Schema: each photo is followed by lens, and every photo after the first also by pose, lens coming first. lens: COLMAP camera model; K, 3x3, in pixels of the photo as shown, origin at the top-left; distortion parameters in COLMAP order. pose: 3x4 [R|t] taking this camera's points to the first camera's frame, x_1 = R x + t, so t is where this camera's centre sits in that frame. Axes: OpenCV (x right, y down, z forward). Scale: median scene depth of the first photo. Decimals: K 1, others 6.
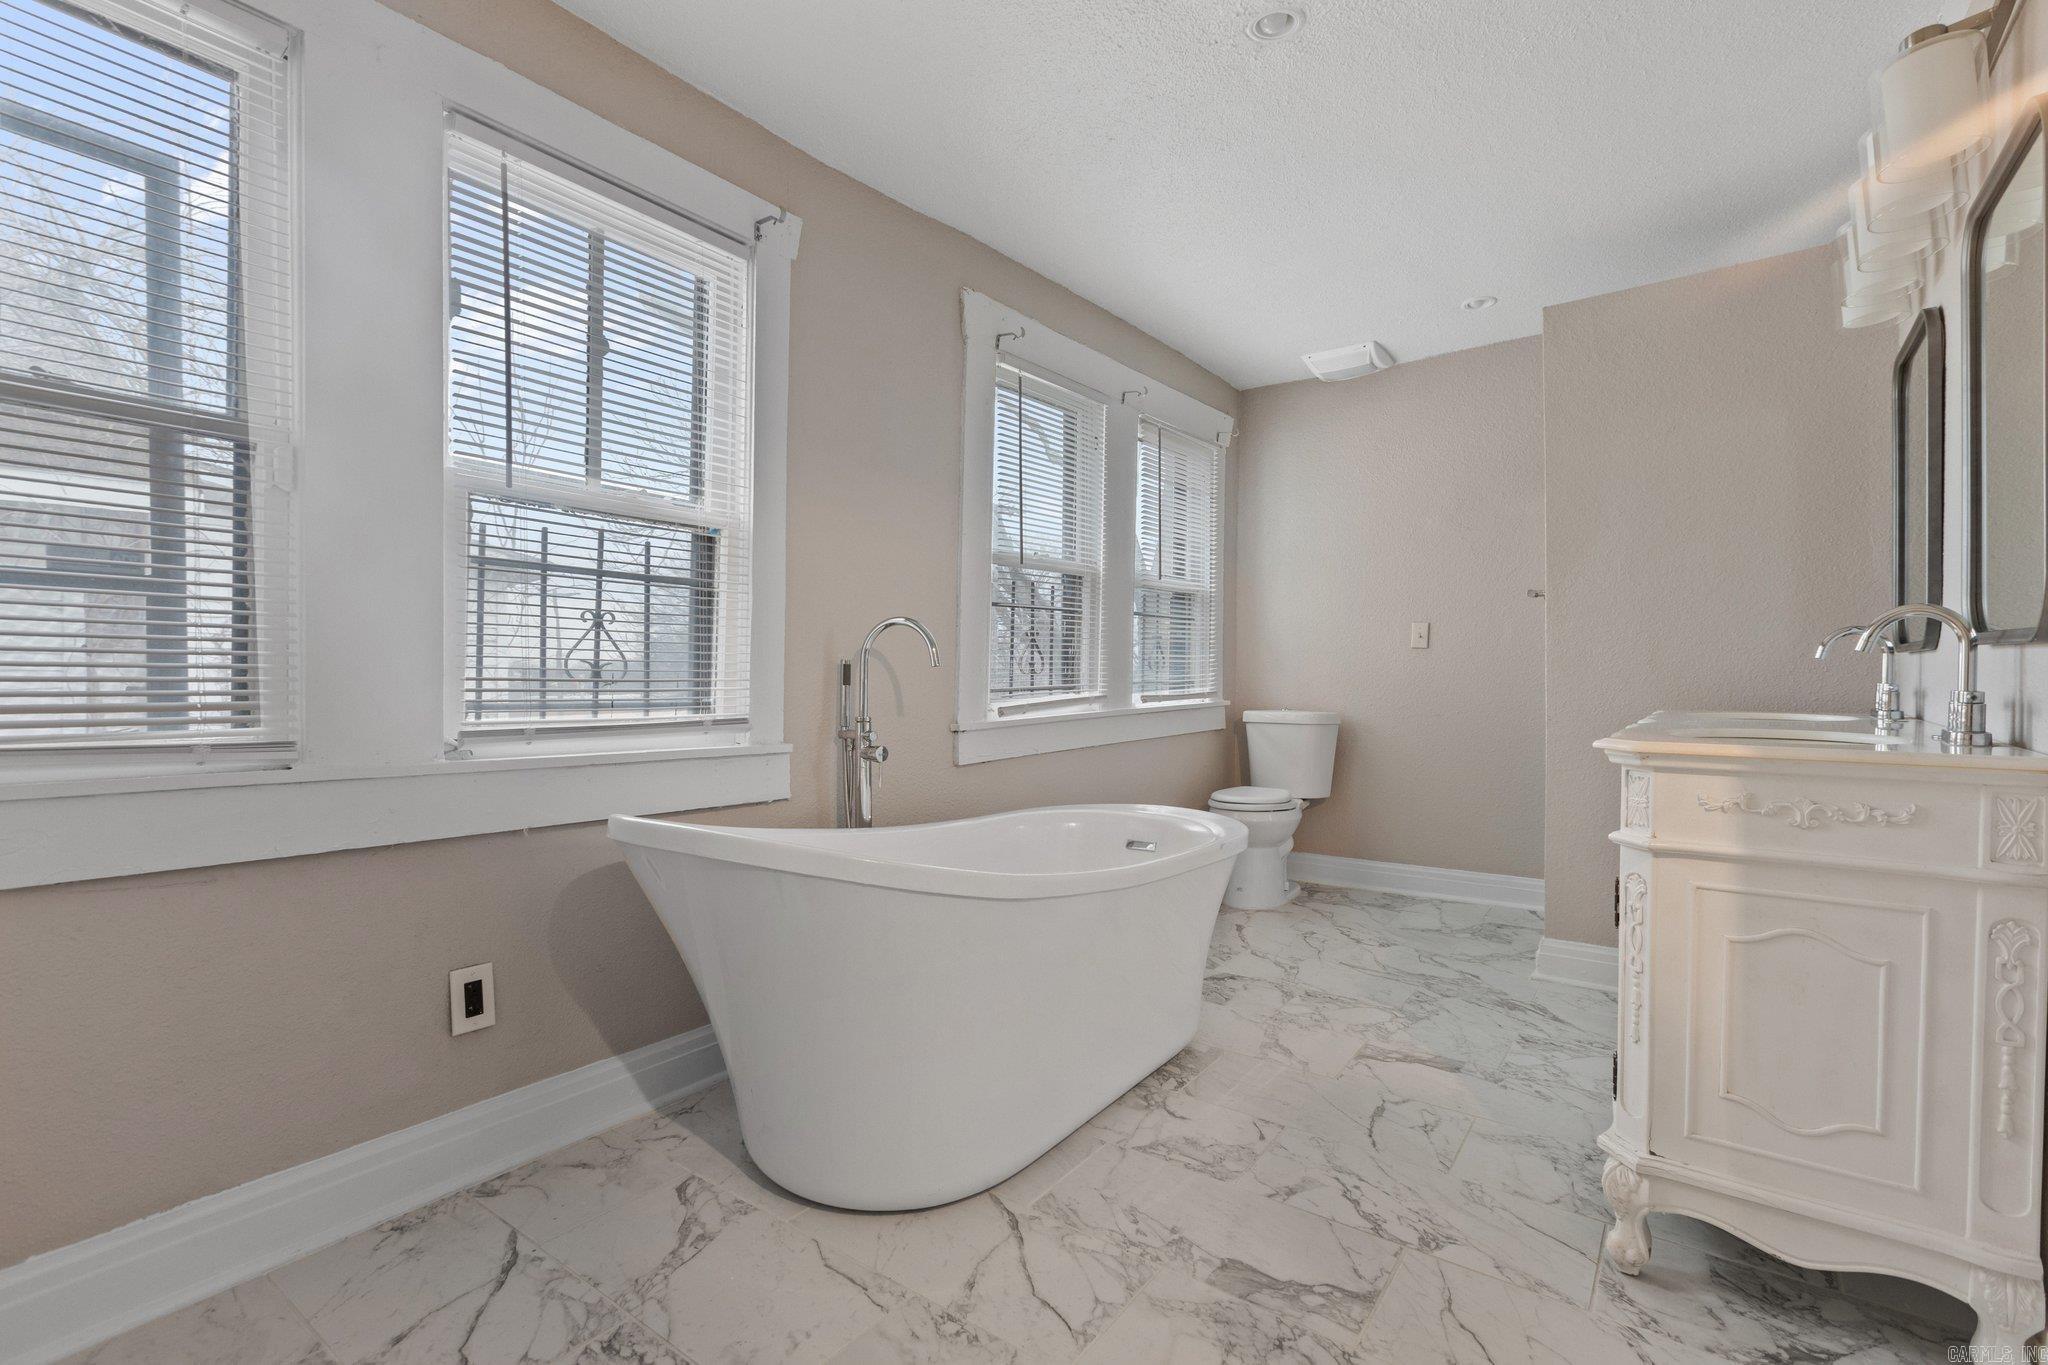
lens RADIAL K [[917.6, 0, 1025.7], [0, 917.6, 678.5], [0, 0, 1]] dist [0.002955, -0.000899]
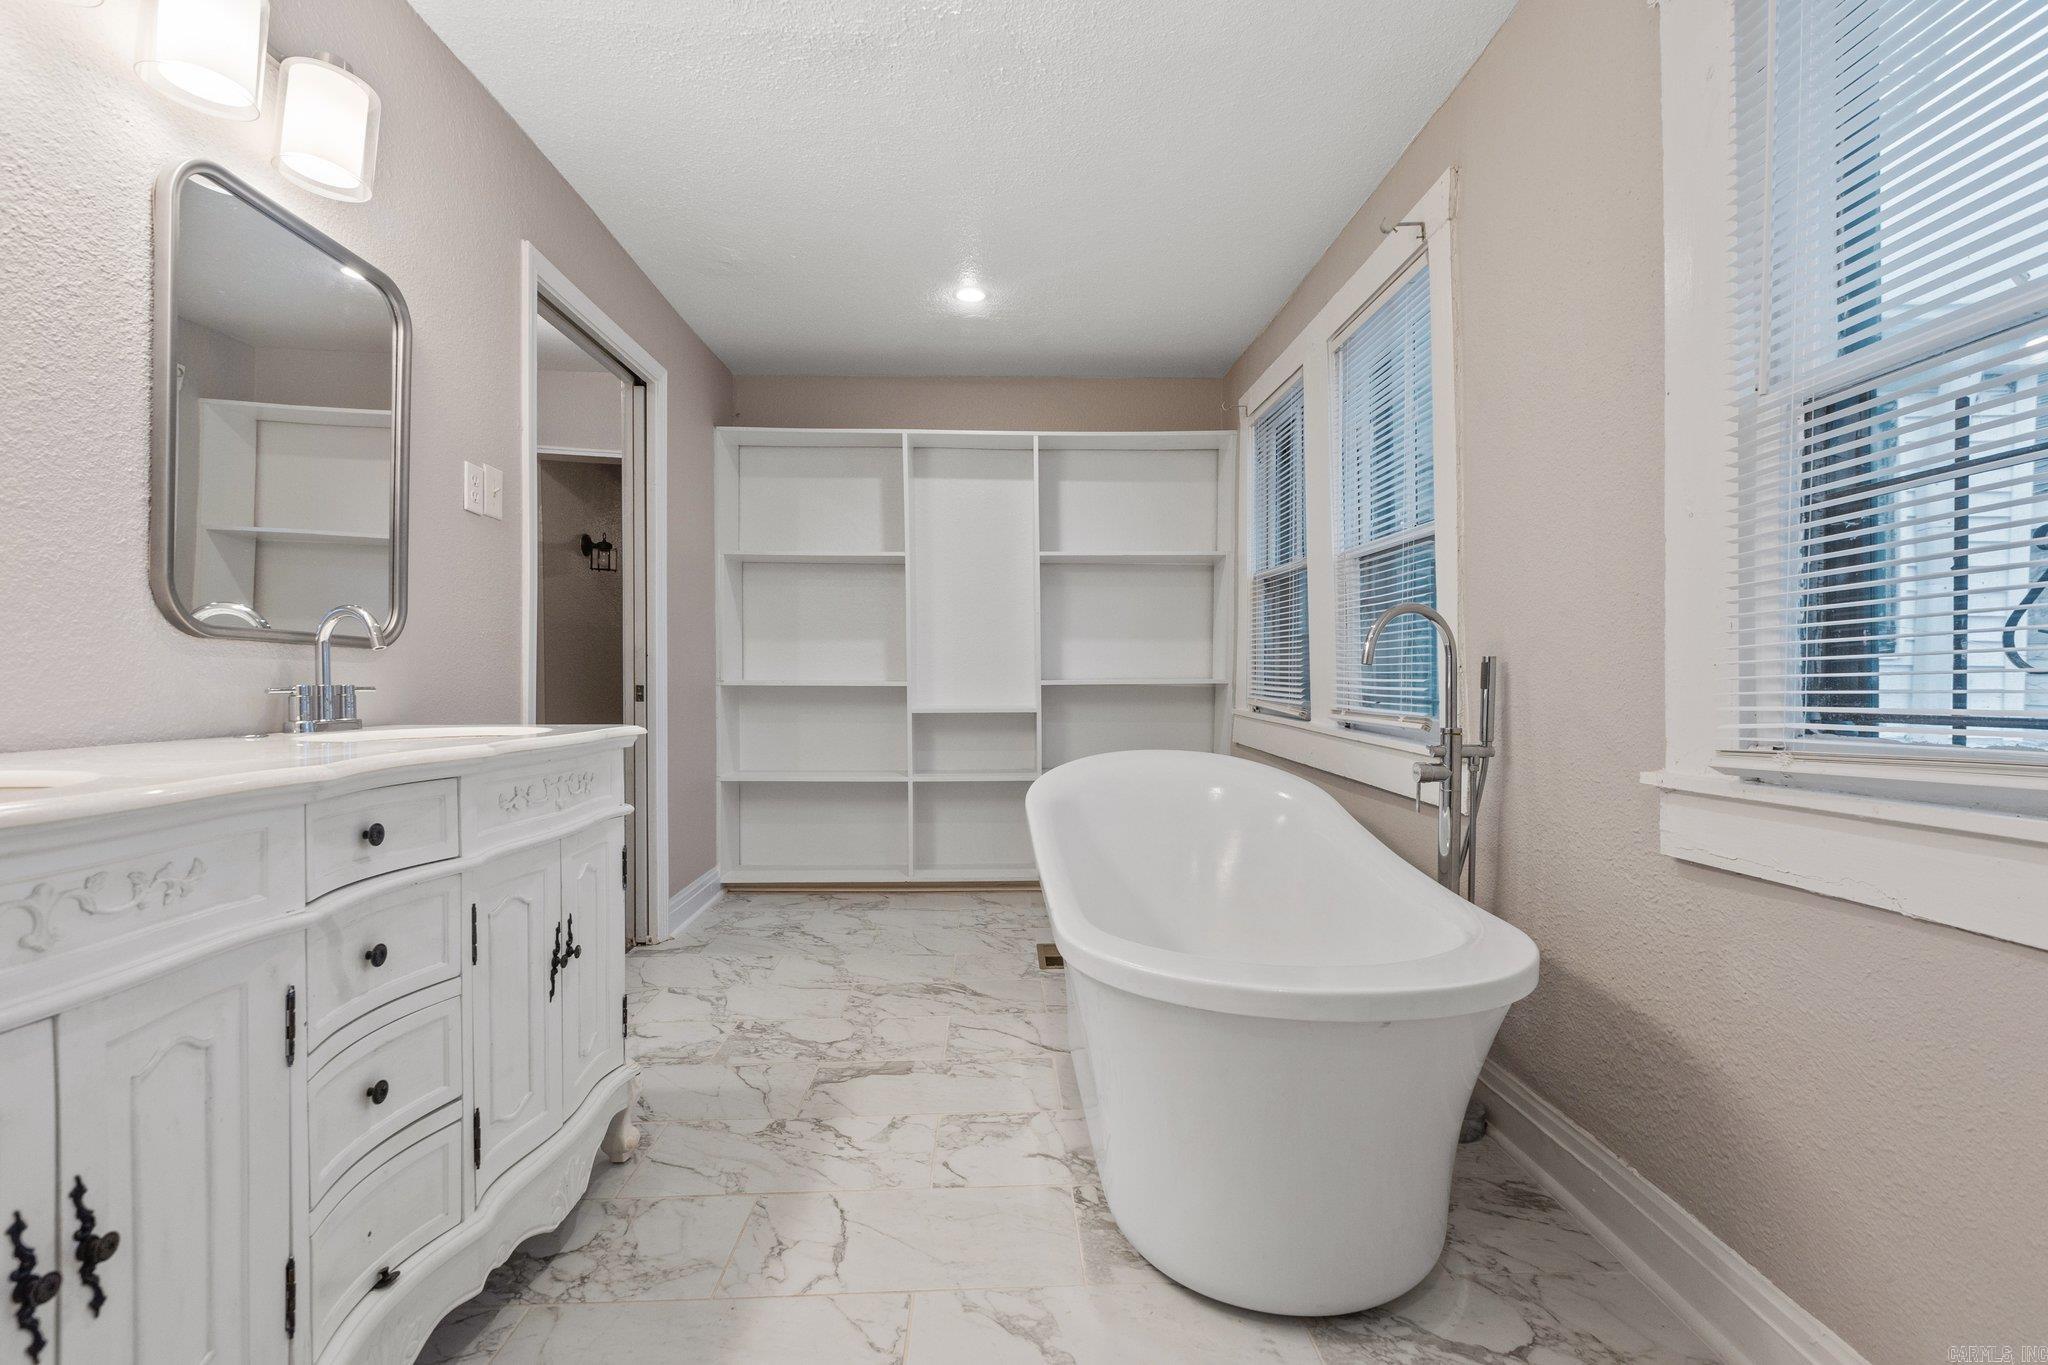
lens RADIAL K [[917.6, 0, 1039.5], [0, 917.6, 676.1], [0, 0, 1]] dist [0.002955, -0.000899]
pose [[-0.773188, -0.003087, -0.634170, 0.671136], [-0.006482, 0.999974, 0.003035, -0.003754], [0.634144, 0.006458, -0.773188, 1.533309]]
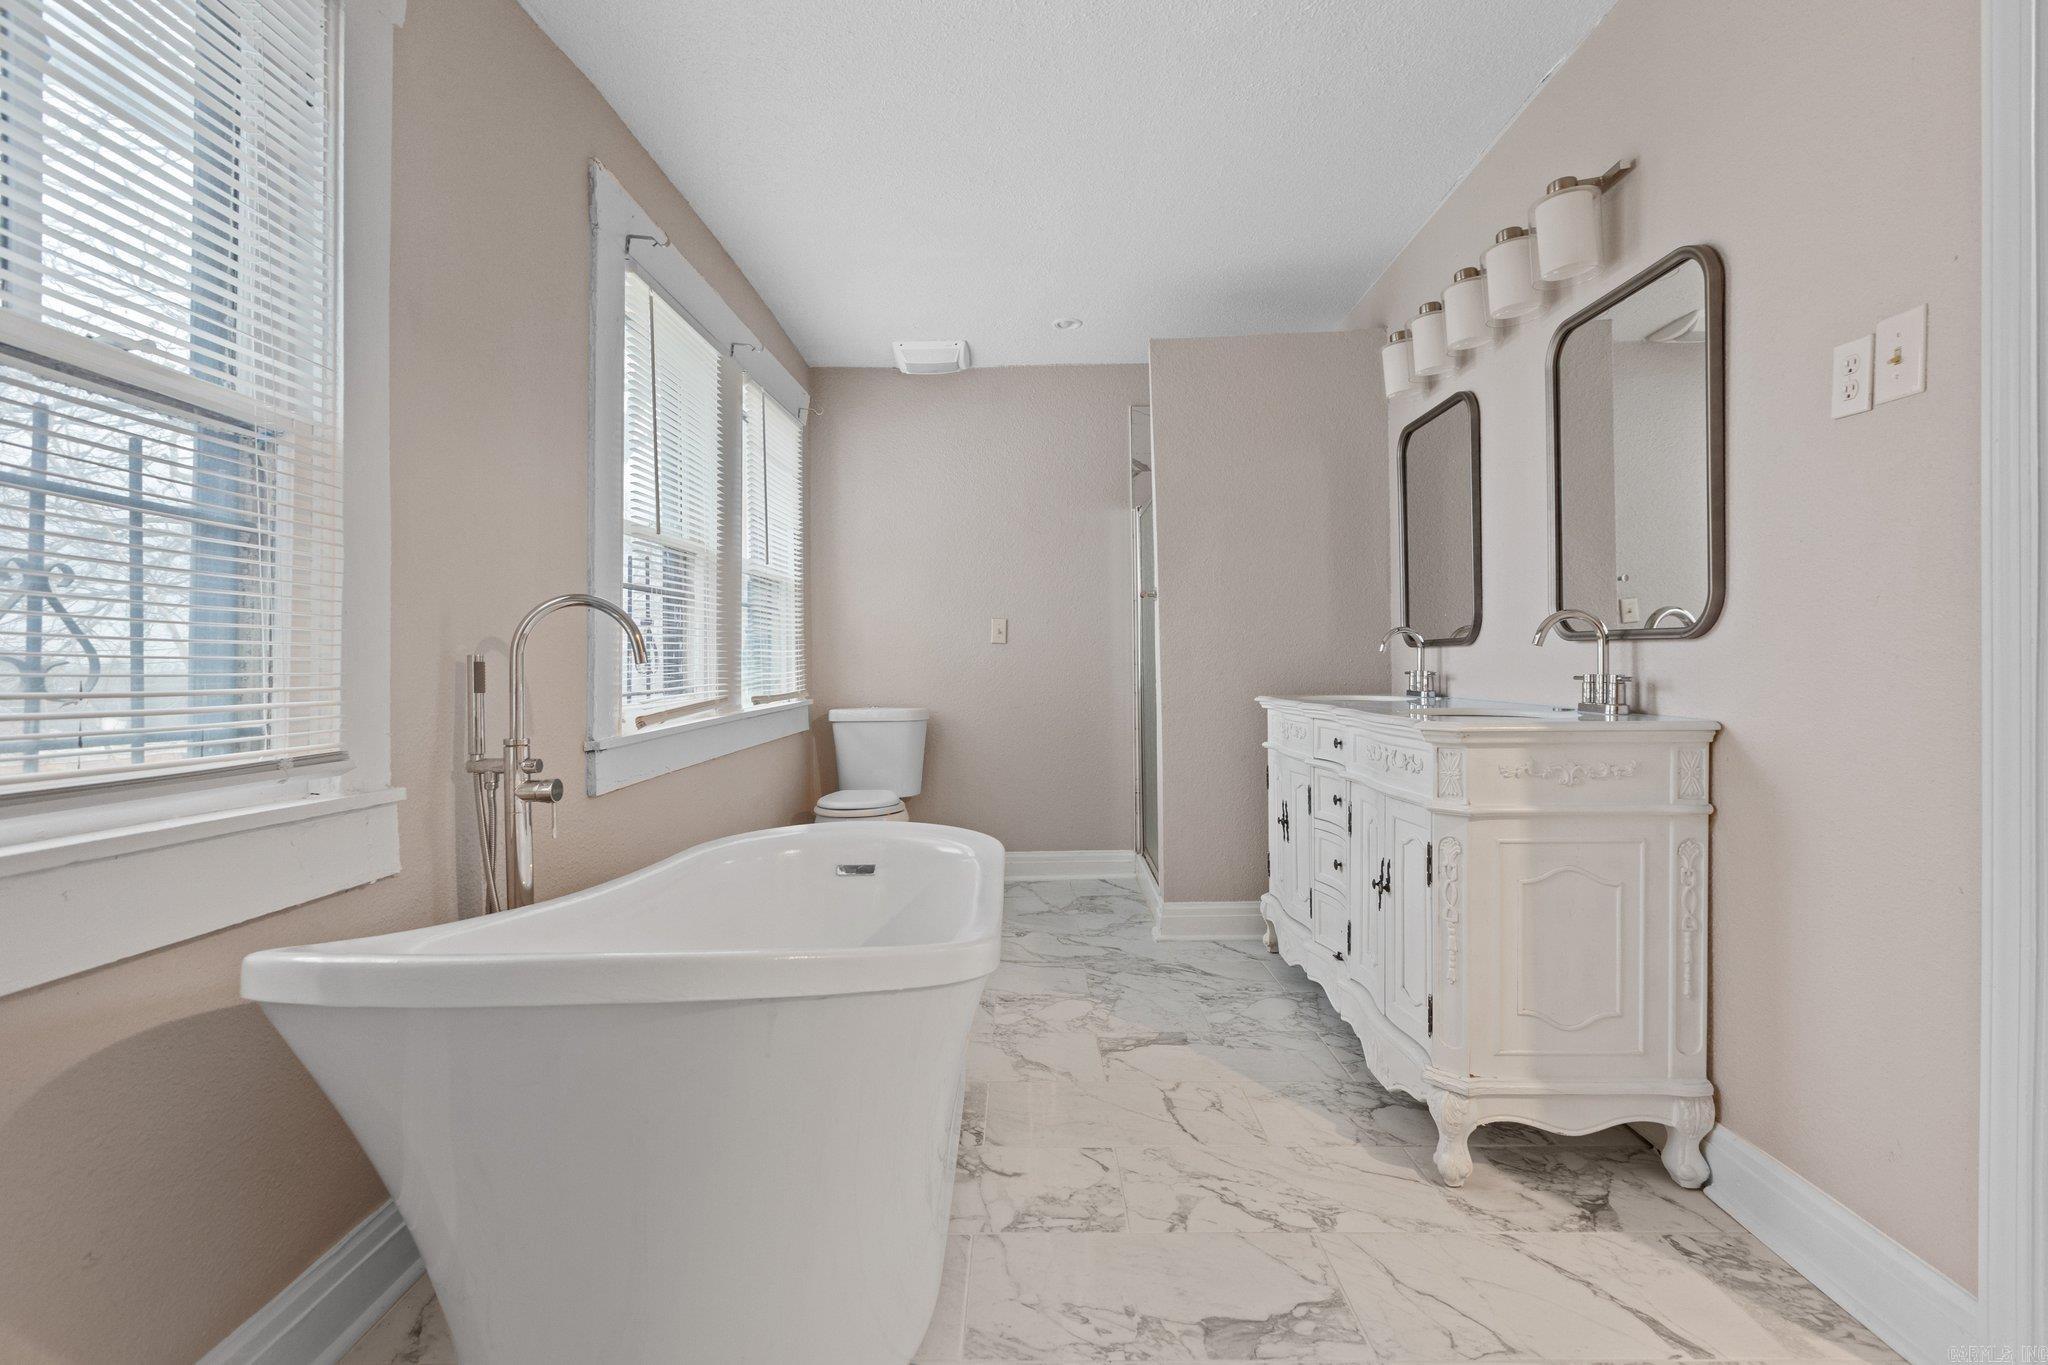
lens RADIAL K [[917.6, 0, 1008.7], [0, 917.6, 673.9], [0, 0, 1]] dist [0.002955, -0.000899]
pose [[0.815506, -0.014442, 0.578569, -0.302019], [0.015654, 0.999873, 0.002895, -0.002892], [-0.578537, 0.006696, 0.815629, 0.254615]]
